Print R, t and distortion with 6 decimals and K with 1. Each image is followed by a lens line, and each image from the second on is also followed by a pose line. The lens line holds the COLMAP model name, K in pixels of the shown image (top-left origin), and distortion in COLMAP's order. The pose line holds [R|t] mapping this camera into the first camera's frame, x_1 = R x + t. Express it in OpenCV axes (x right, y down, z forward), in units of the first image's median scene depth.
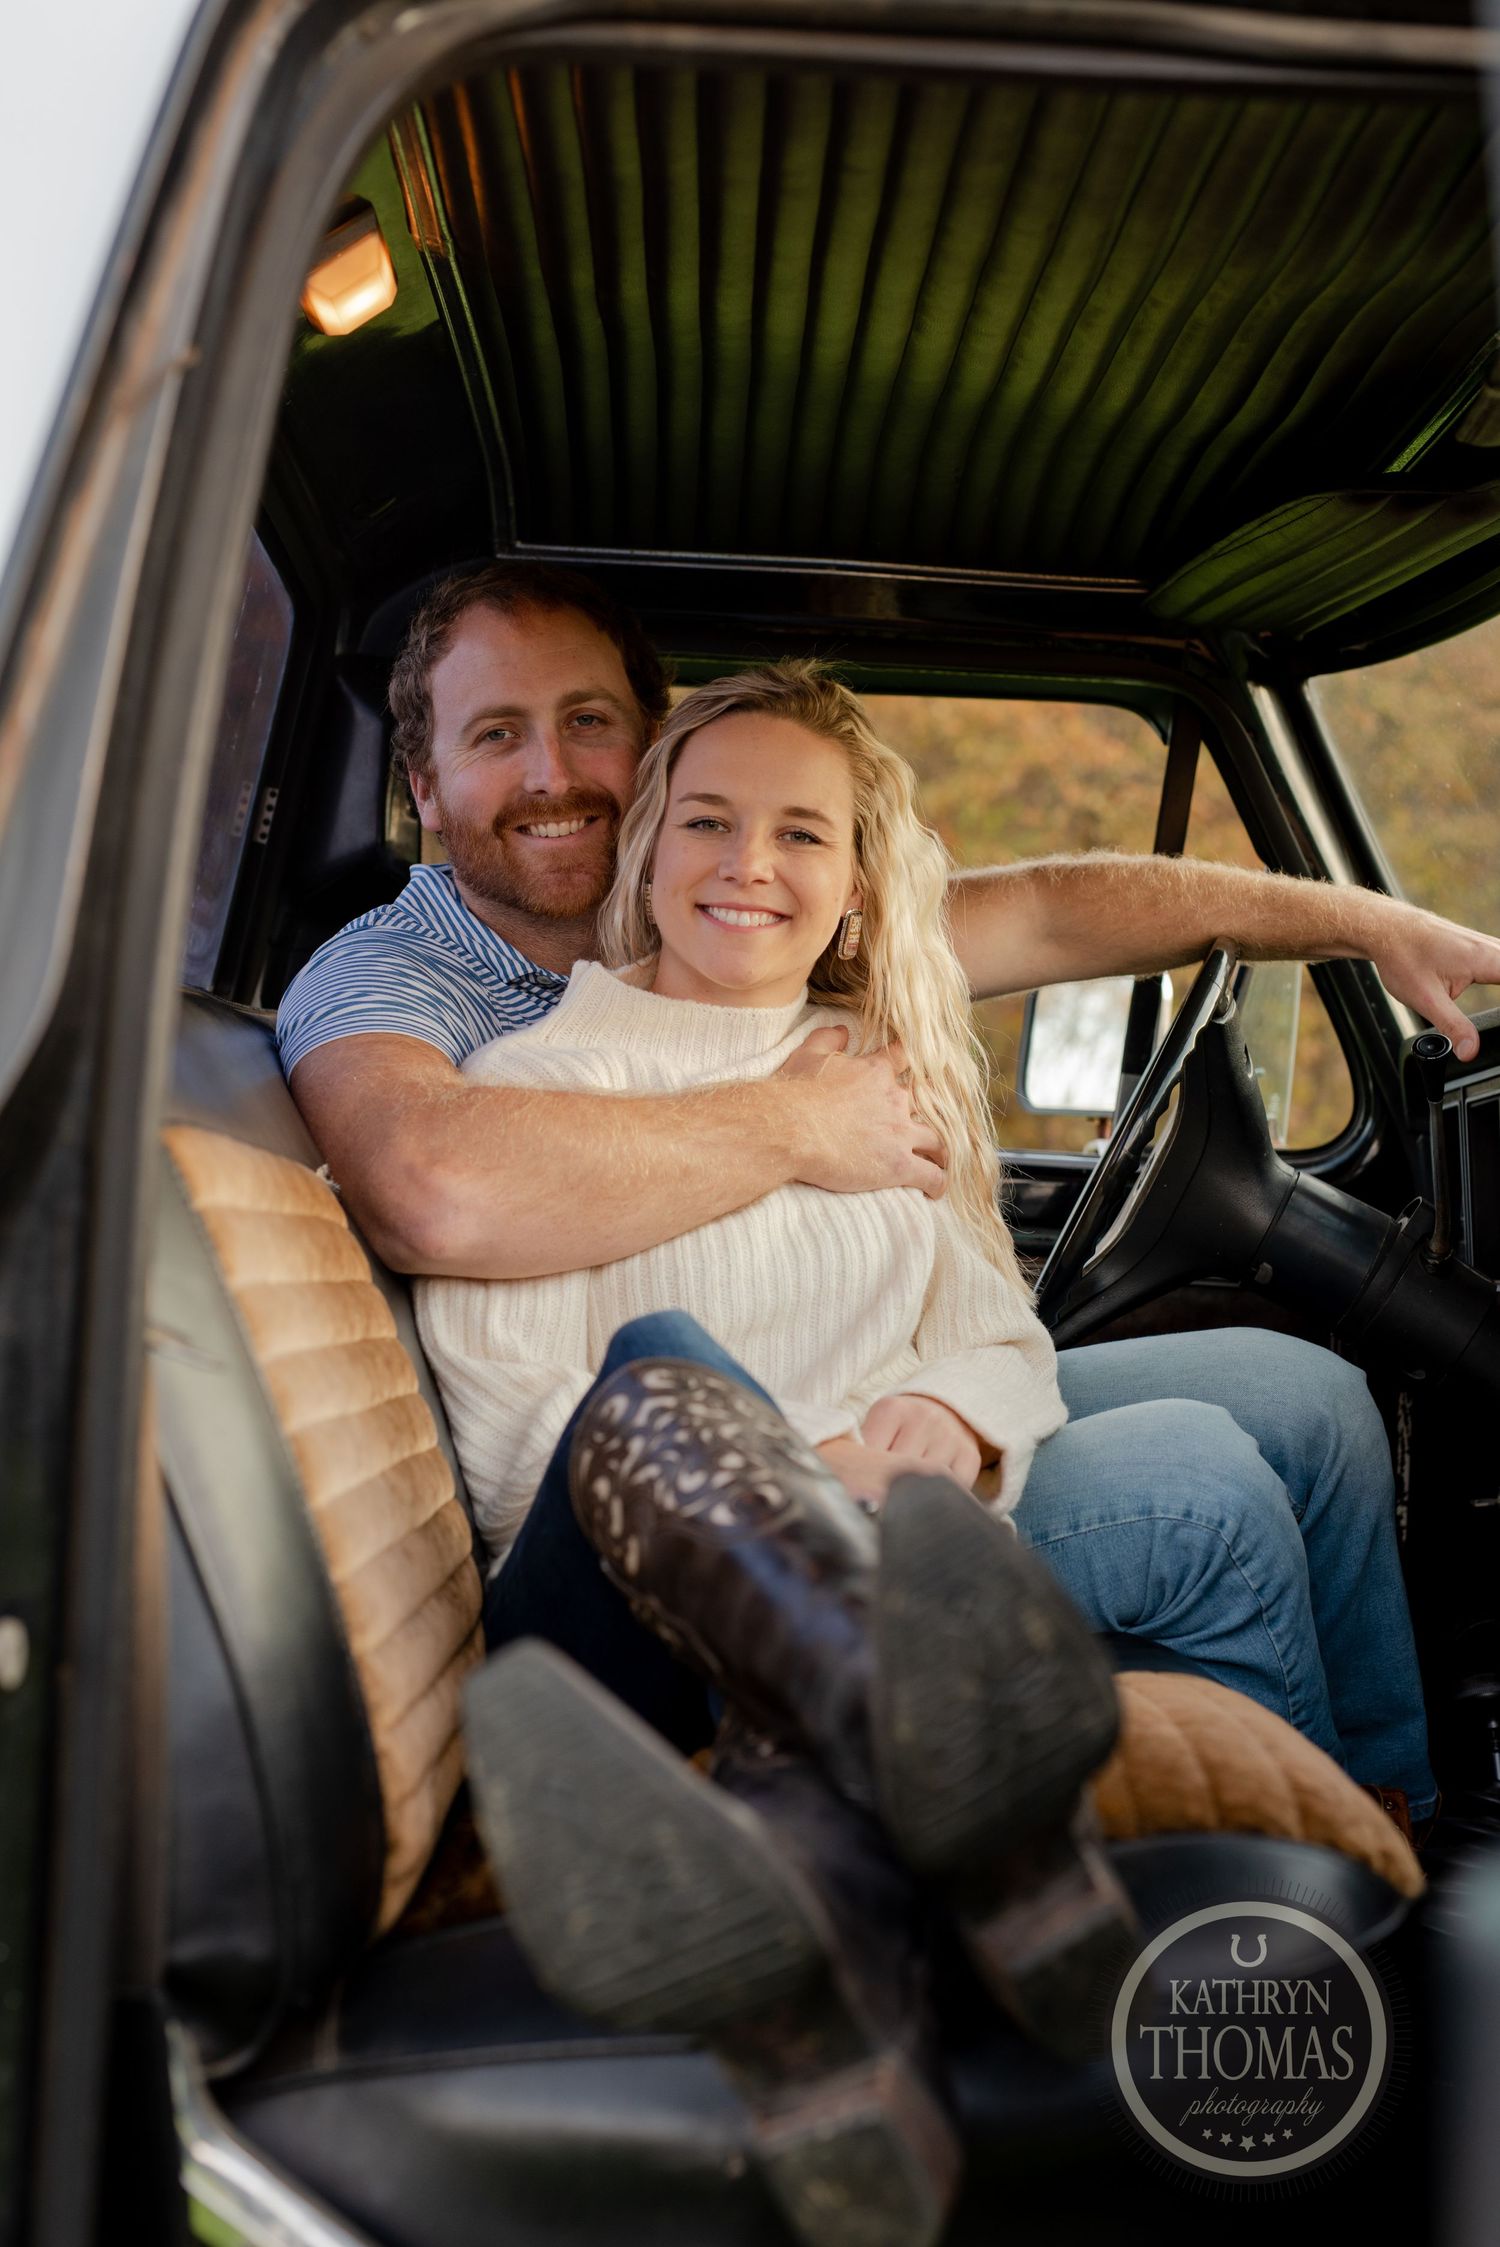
lens RADIAL K [[3241.7, 0, 750.0], [0, 3241.7, 1123.5], [0, 0, 1]] dist [0.053208, -0.026202]
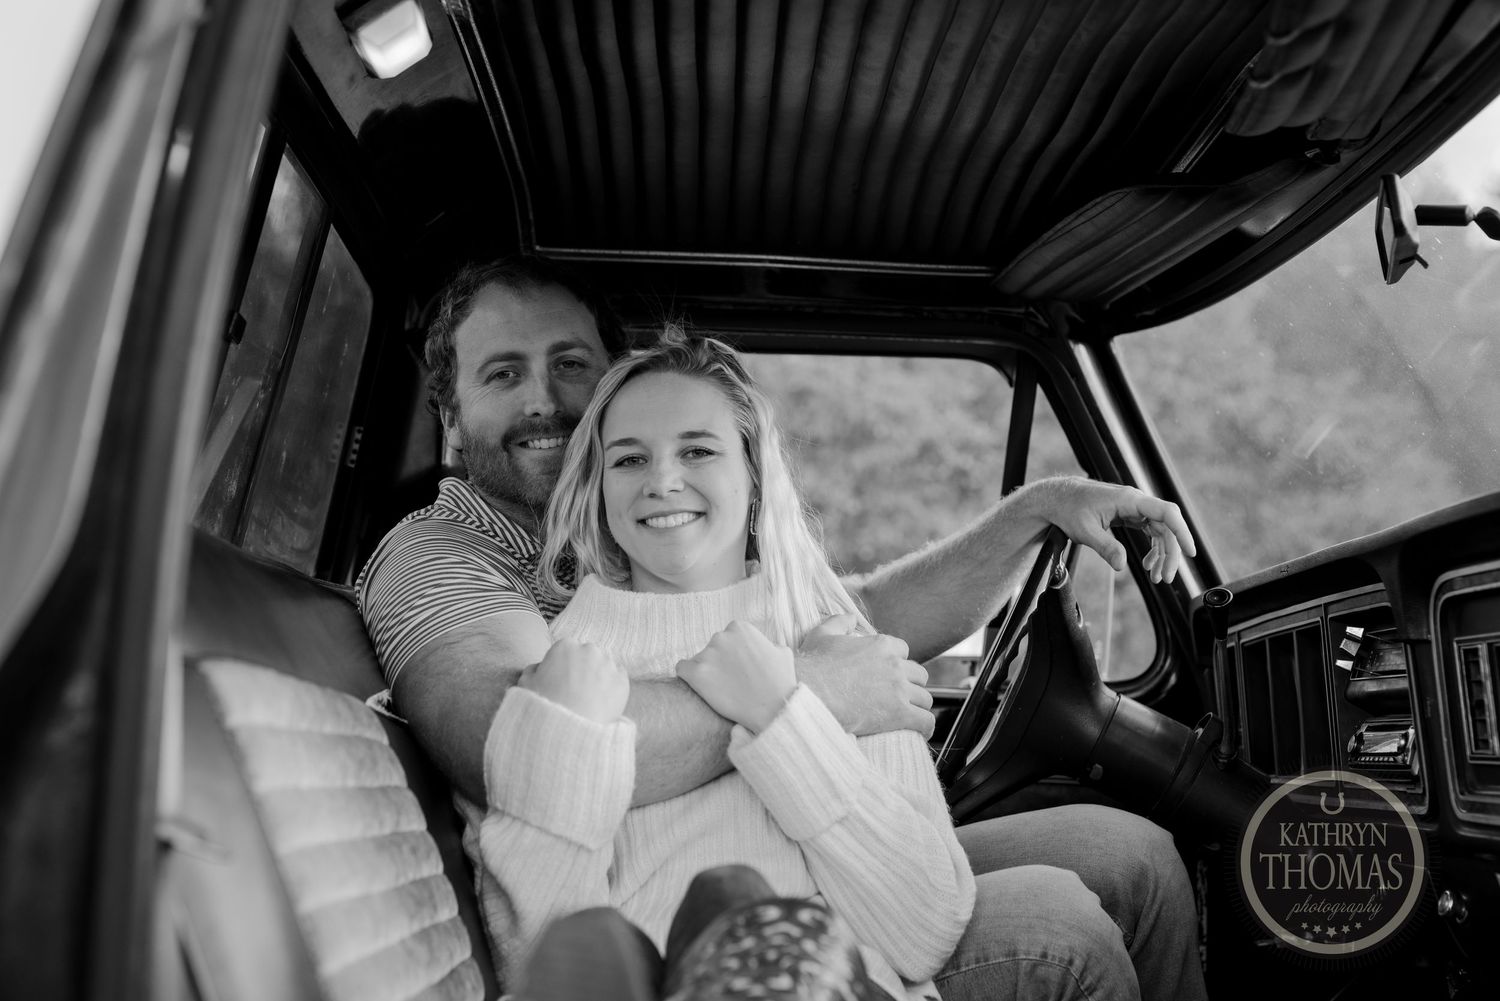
lens RADIAL K [[2164.0, 0, 750.0], [0, 2164.0, 500.5], [0, 0, 1]] dist [0.053208, -0.026202]
pose [[0.999861, -0.015509, 0.006125, 0.014867], [0.015973, 0.996269, -0.084809, 0.009920], [-0.004787, 0.084895, 0.996378, 0.123218]]
